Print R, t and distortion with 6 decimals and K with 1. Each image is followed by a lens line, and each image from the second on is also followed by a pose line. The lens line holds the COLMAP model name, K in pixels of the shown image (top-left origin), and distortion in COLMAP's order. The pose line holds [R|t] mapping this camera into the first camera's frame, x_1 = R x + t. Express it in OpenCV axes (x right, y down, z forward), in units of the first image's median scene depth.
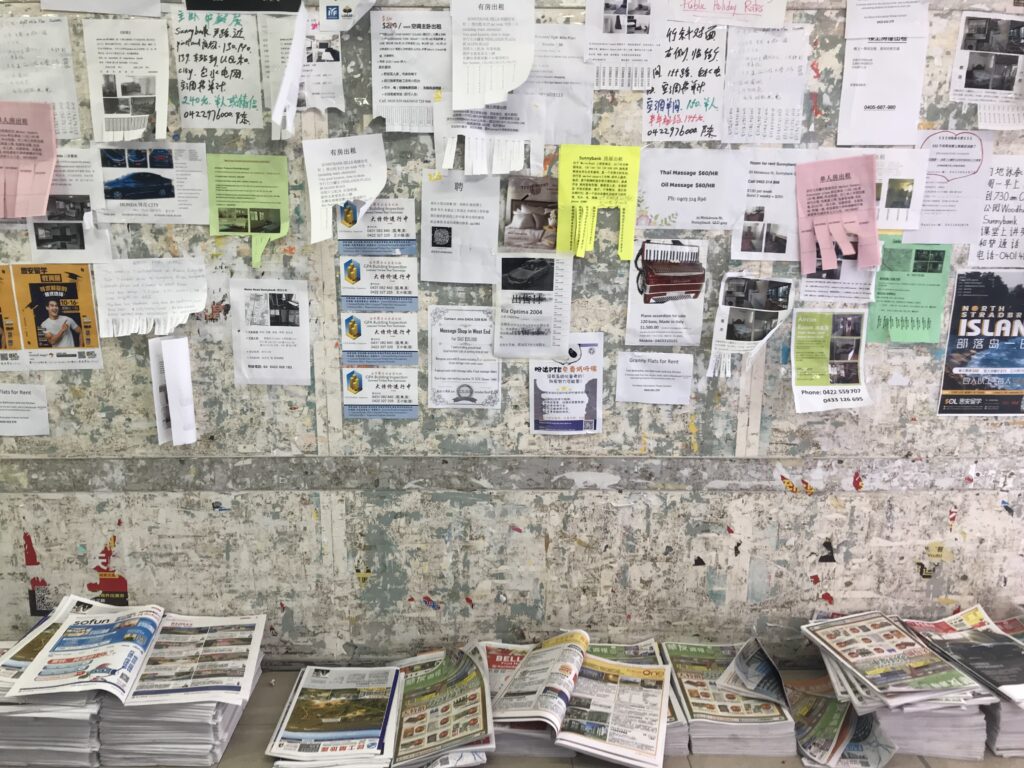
lens RADIAL K [[842.0, 0, 504.0], [0, 842.0, 377.8], [0, 0, 1]] dist [0.034789, -0.030511]
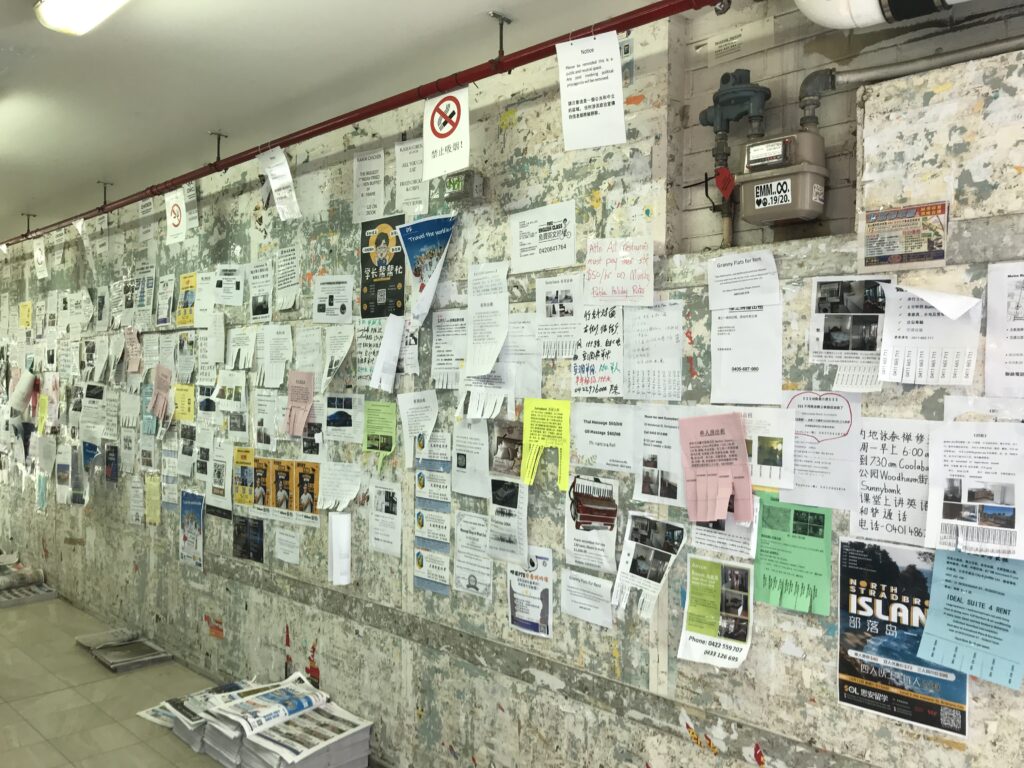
lens RADIAL K [[842.0, 0, 504.0], [0, 842.0, 376.6], [0, 0, 1]] dist [0.034789, -0.030511]
pose [[0.694855, -0.003289, -0.719142, 0.922788], [-0.167225, 0.971840, -0.166021, -0.081705], [0.699437, 0.235619, 0.674738, 0.086009]]
